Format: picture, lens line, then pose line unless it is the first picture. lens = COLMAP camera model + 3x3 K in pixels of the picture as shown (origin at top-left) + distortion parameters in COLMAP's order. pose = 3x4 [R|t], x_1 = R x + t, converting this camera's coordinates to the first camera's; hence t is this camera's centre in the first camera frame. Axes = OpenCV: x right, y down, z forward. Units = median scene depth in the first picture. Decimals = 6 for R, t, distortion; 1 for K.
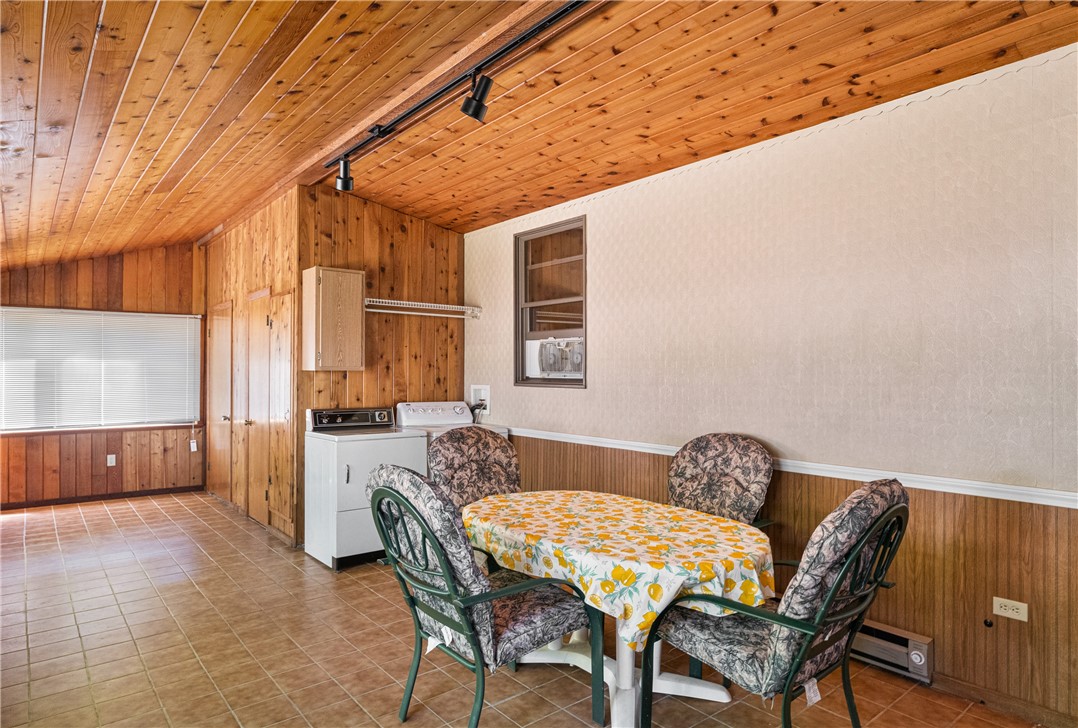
lens RADIAL K [[639.0, 0, 537.7], [0, 639.0, 367.1], [0, 0, 1]] dist [-0.007014, 0.001251]
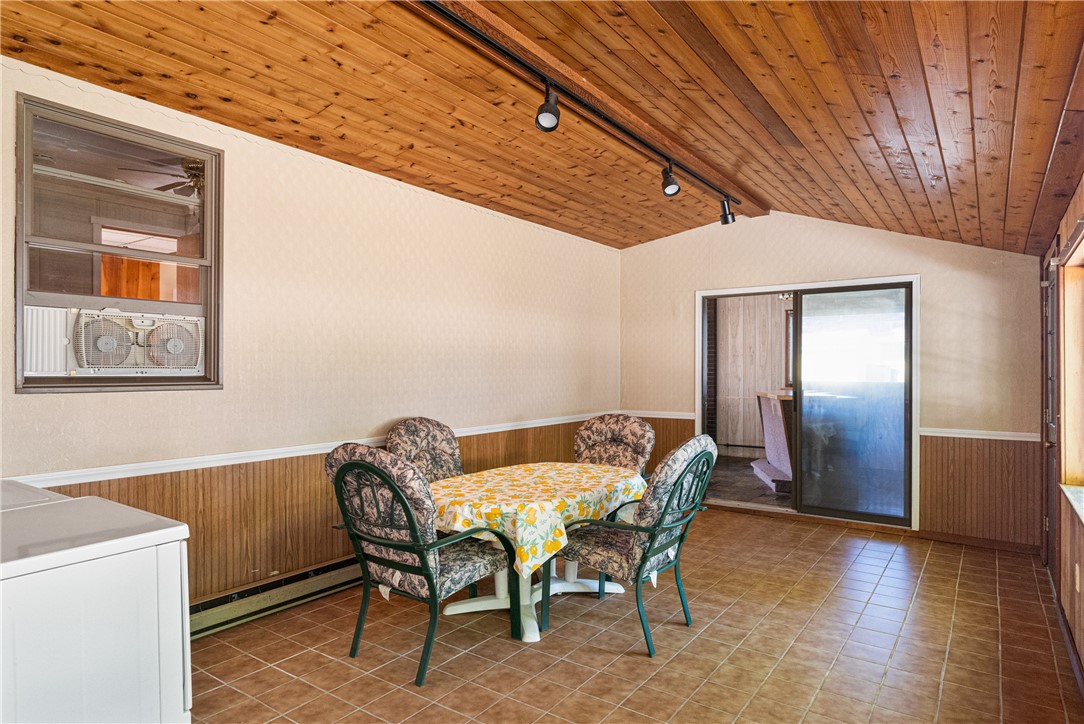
lens RADIAL K [[638.3, 0, 542.7], [0, 638.3, 365.4], [0, 0, 1]] dist [-0.001121, -0.000601]
pose [[-0.274704, 0.003925, 0.961521, -0.760188], [-0.012669, 0.999890, -0.007701, 0.008138], [-0.961445, -0.014297, -0.274624, 0.885797]]
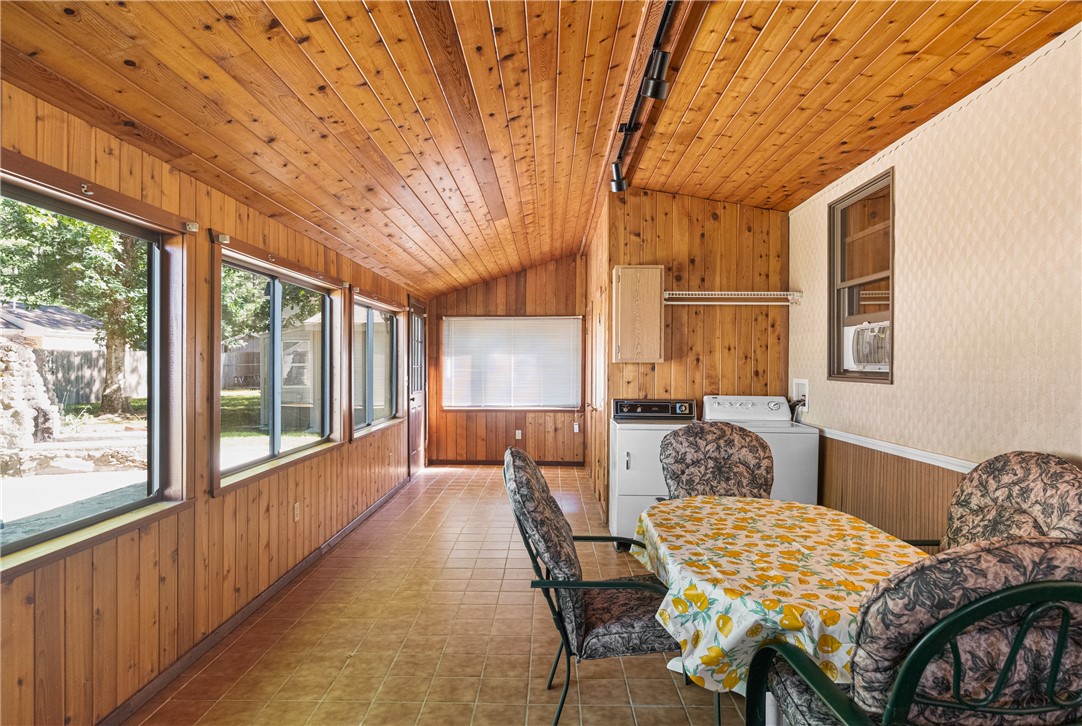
lens RADIAL K [[637.1, 0, 535.3], [0, 637.1, 370.9], [0, 0, 1]] dist [-0.001121, -0.000601]
pose [[0.753162, 0.006197, -0.657806, 0.270837], [0.004142, 0.999891, 0.014162, 0.003660], [0.657823, -0.013391, 0.753054, 0.106769]]
